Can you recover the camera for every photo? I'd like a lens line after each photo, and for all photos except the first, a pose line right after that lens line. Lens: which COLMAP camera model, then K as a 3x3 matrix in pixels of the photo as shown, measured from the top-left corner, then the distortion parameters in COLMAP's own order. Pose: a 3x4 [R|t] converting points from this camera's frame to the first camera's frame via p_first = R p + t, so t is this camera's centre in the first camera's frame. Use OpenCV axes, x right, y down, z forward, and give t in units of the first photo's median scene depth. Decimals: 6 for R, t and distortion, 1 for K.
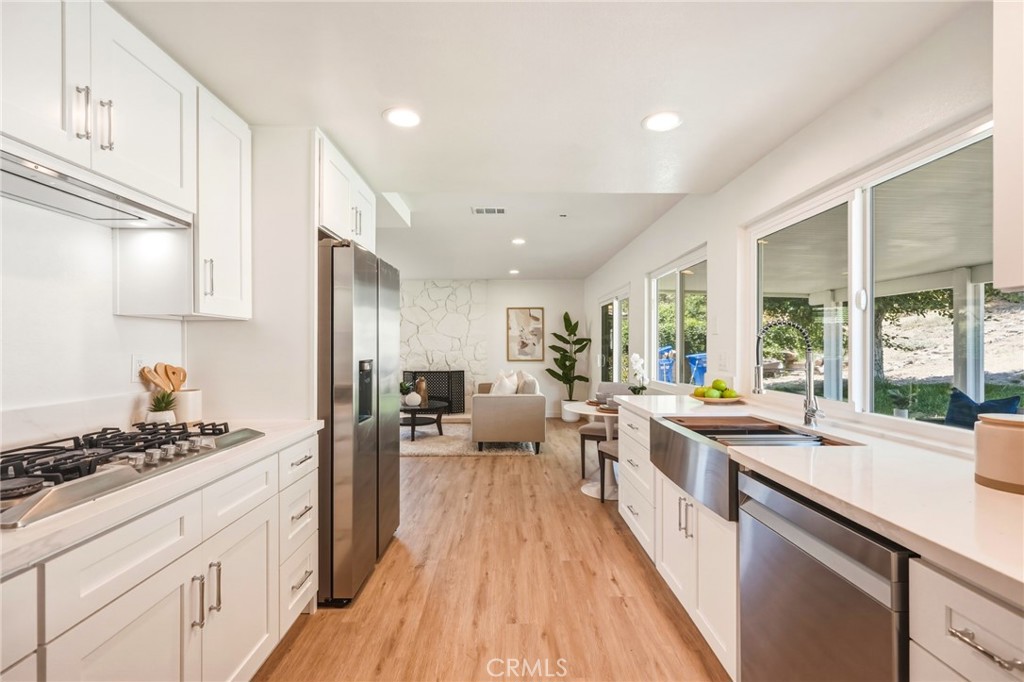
lens RADIAL K [[457.8, 0, 510.2], [0, 457.8, 347.0], [0, 0, 1]] dist [0.000116, 0.000265]
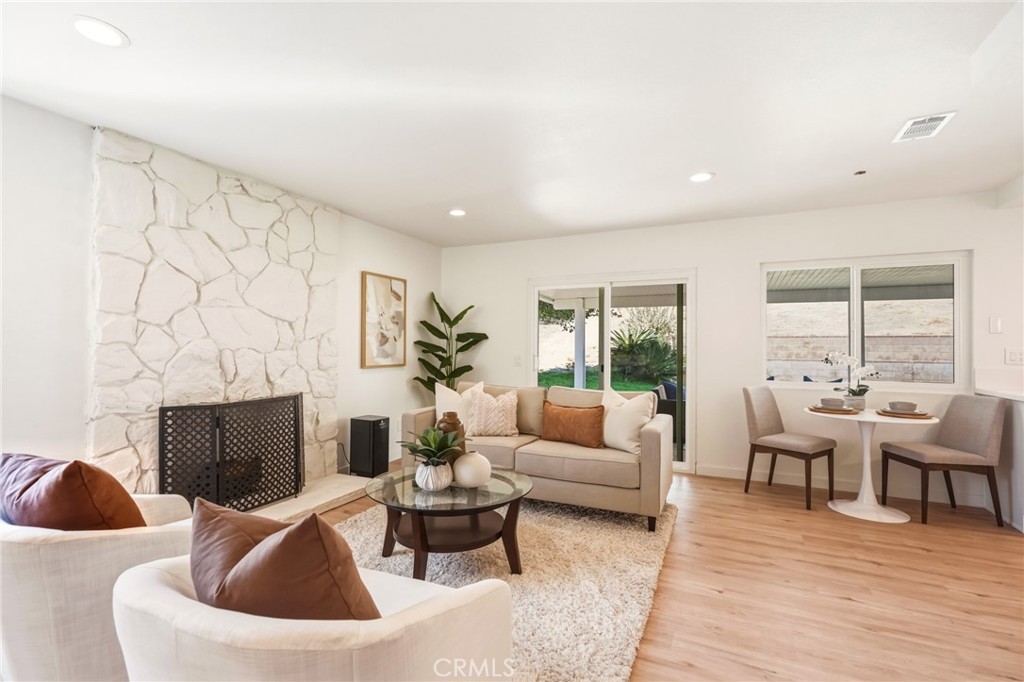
lens RADIAL K [[457.8, 0, 510.2], [0, 457.8, 347.0], [0, 0, 1]] dist [0.000116, 0.000265]
pose [[0.439173, 0.003365, 0.898396, -0.423565], [-0.005309, 0.999985, -0.001151, 0.004665], [-0.898387, -0.004264, 0.439184, 0.606587]]
